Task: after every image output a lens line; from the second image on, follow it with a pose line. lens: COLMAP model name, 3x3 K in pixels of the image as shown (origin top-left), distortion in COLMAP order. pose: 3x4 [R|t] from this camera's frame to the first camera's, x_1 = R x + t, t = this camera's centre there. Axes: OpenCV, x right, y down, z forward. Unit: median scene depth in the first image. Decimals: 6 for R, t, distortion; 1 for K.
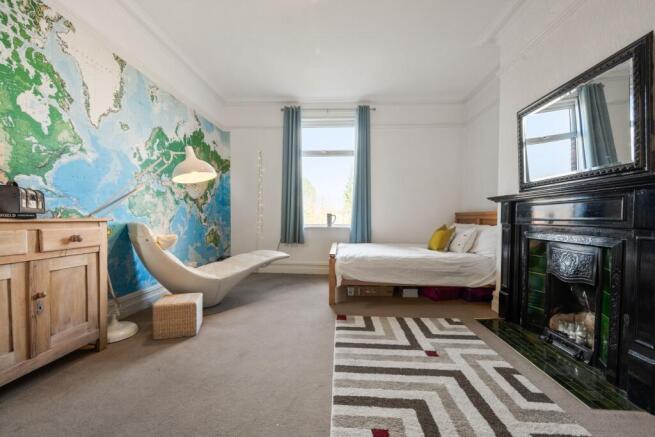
lens RADIAL K [[260.5, 0, 327.1], [0, 260.5, 221.2], [0, 0, 1]] dist [-0.002585, -0.000280]
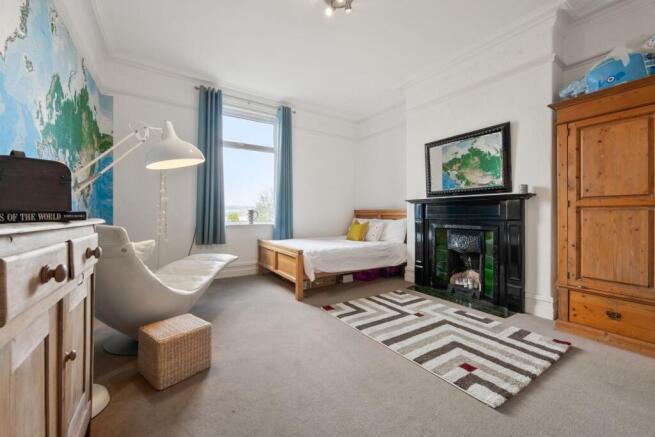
lens RADIAL K [[260.5, 0, 328.0], [0, 260.5, 209.4], [0, 0, 1]] dist [-0.002585, -0.000280]
pose [[0.808474, 0.006488, 0.588496, -0.537789], [0.010274, 0.999631, -0.025136, -0.008699], [-0.588442, 0.026368, 0.808110, 0.113561]]
